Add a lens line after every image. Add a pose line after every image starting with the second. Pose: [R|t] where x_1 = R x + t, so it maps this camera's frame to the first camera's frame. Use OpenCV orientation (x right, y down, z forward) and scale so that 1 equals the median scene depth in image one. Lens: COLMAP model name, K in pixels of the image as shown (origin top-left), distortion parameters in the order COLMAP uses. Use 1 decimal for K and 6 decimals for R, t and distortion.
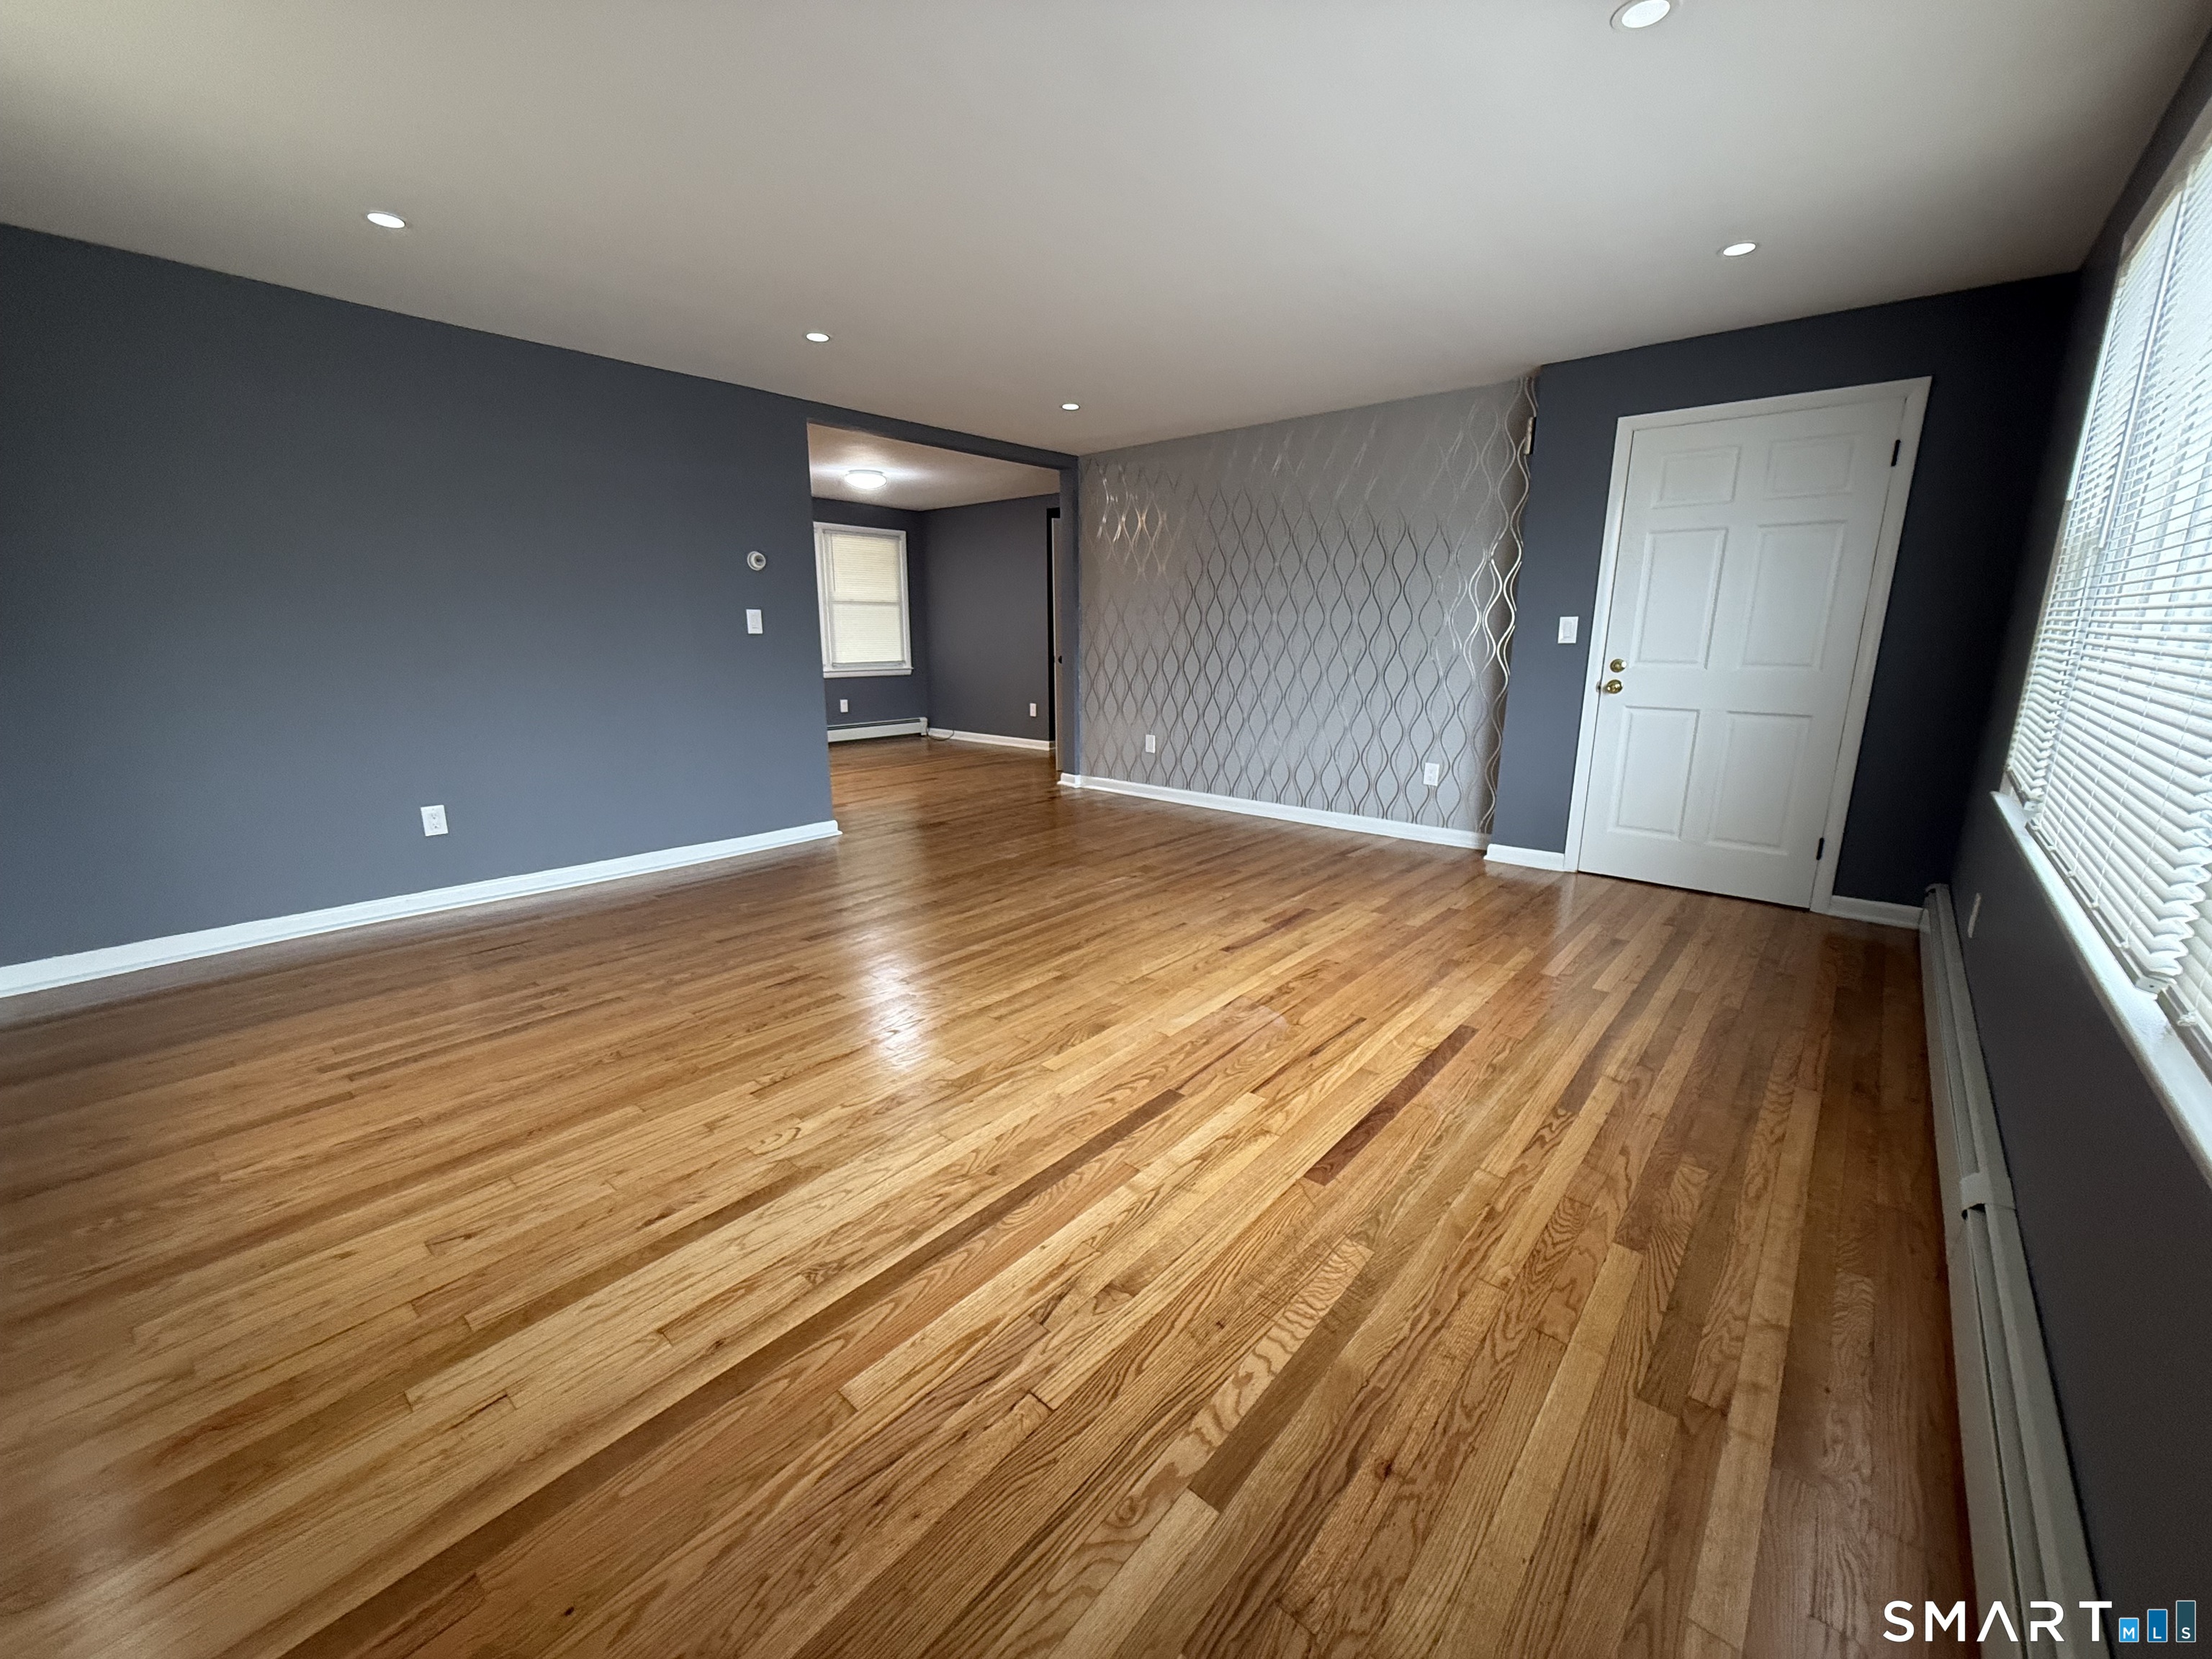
lens RADIAL K [[880.0, 0, 1099.8], [0, 880.0, 826.3], [0, 0, 1]] dist [-0.000430, -0.000169]
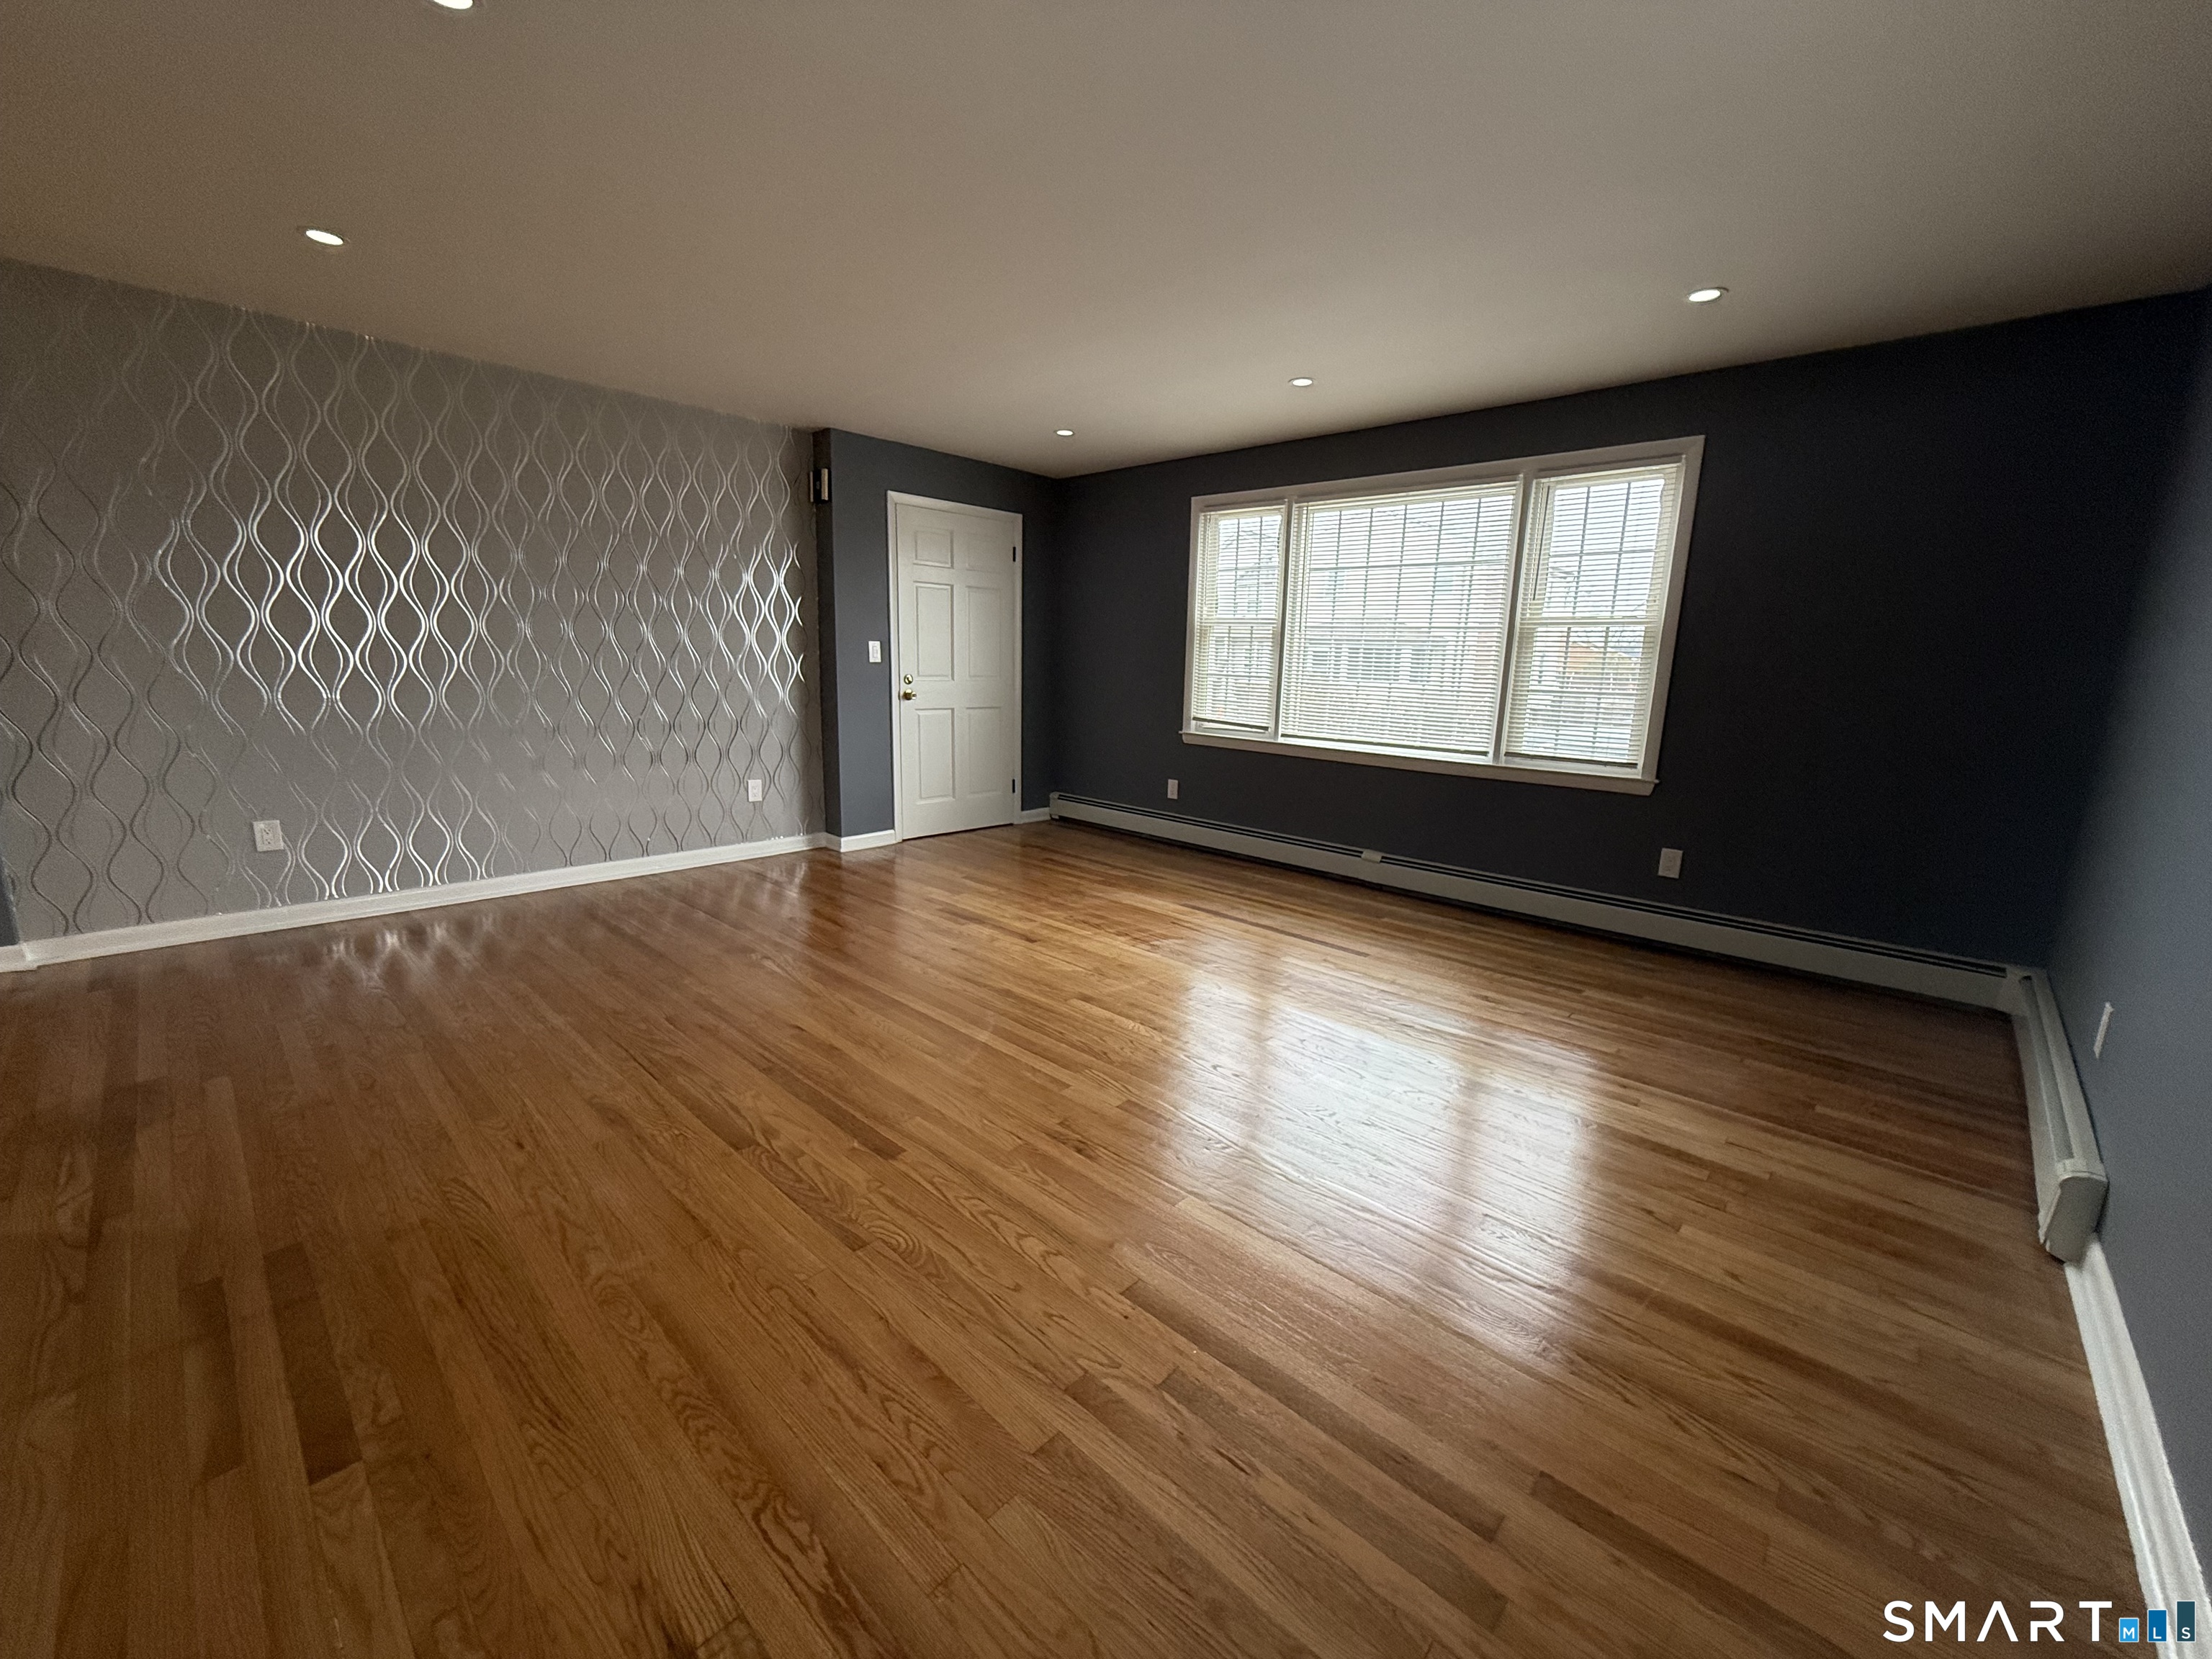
lens RADIAL K [[882.4, 0, 1115.3], [0, 882.4, 830.2], [0, 0, 1]] dist [0.001303, 0.000168]
pose [[0.033239, -0.192824, 0.980670, -1.131440], [0.194771, 0.963650, 0.182876, -0.219979], [-0.980285, 0.184927, 0.069587, 0.969282]]
